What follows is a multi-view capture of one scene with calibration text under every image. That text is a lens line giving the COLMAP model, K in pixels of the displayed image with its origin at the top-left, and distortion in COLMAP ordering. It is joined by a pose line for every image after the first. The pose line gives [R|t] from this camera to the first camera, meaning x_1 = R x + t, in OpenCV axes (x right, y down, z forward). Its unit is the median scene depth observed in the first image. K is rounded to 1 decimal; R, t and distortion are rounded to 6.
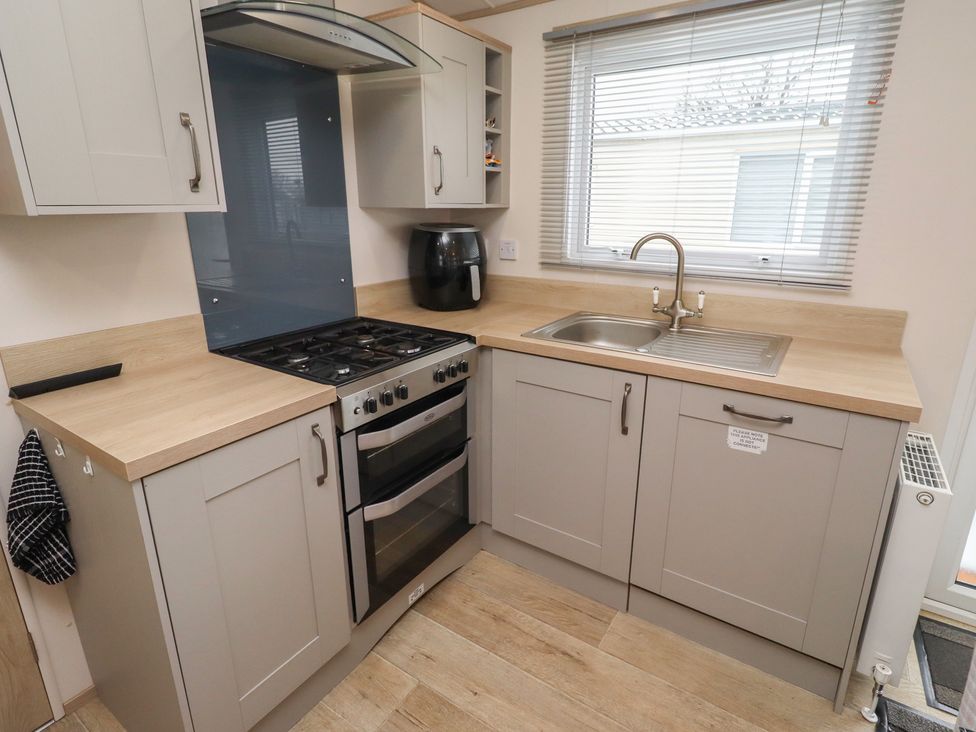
lens RADIAL K [[512.3, 0, 500.7], [0, 512.3, 350.0], [0, 0, 1]] dist [-0.001089, 0.002833]
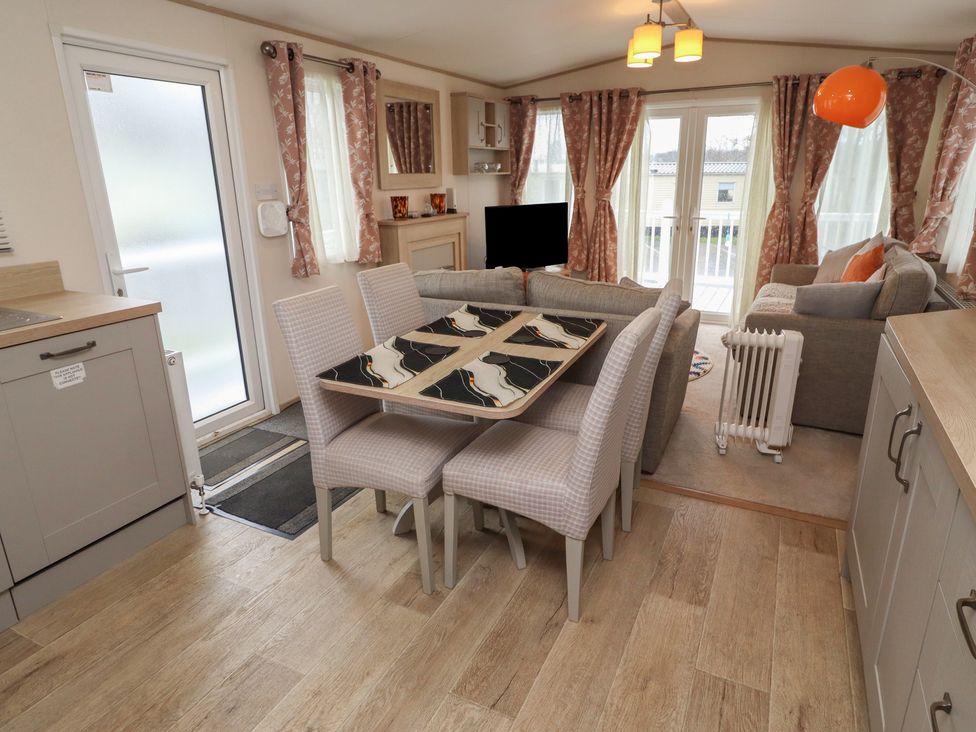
lens RADIAL K [[596.2, 0, 505.4], [0, 596.2, 353.0], [0, 0, 1]] dist [0.003286, 0.001745]
pose [[-0.129851, -0.291474, 0.947725, -0.948731], [0.283536, 0.904989, 0.317179, -0.024238], [-0.950130, 0.309900, -0.034871, 0.065791]]
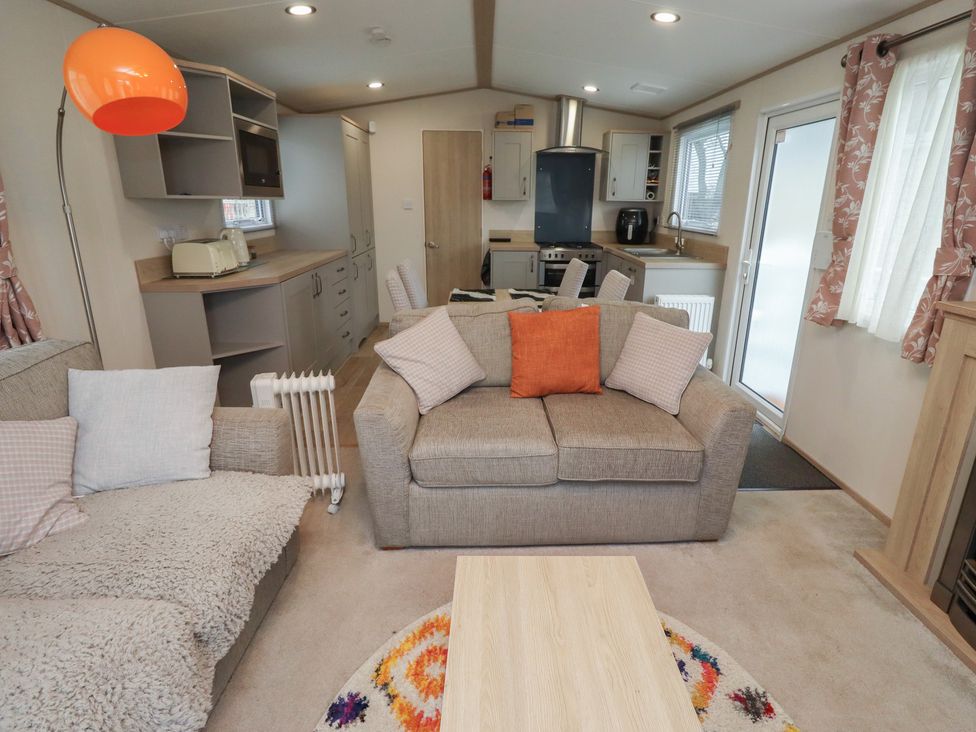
lens RADIAL K [[512.3, 0, 498.0], [0, 512.3, 352.4], [0, 0, 1]] dist [-0.001089, 0.002833]
pose [[0.566259, 0.241011, -0.788203, 2.430884], [-0.235071, 0.963800, 0.125825, 0.382426], [0.789995, 0.114034, 0.602415, -1.308914]]
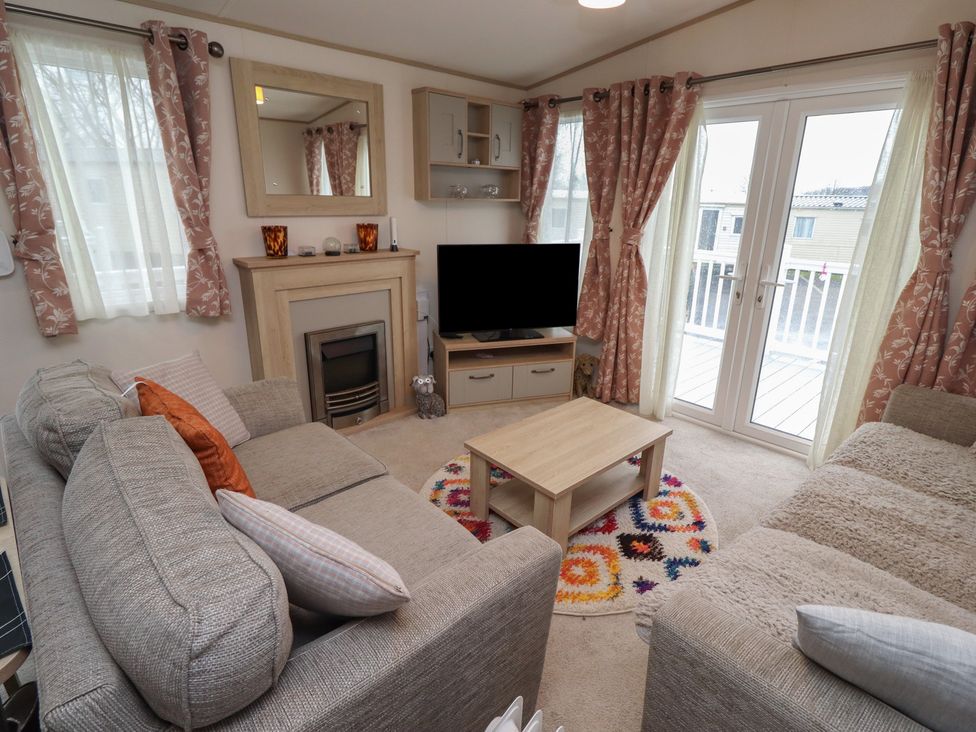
lens RADIAL K [[512.3, 0, 496.5], [0, 512.3, 351.4], [0, 0, 1]] dist [-0.001089, 0.002833]
pose [[0.232645, -0.282283, 0.930695, 0.511255], [0.250240, 0.942107, 0.223192, 0.276879], [-0.939817, 0.180972, 0.289815, -0.989201]]
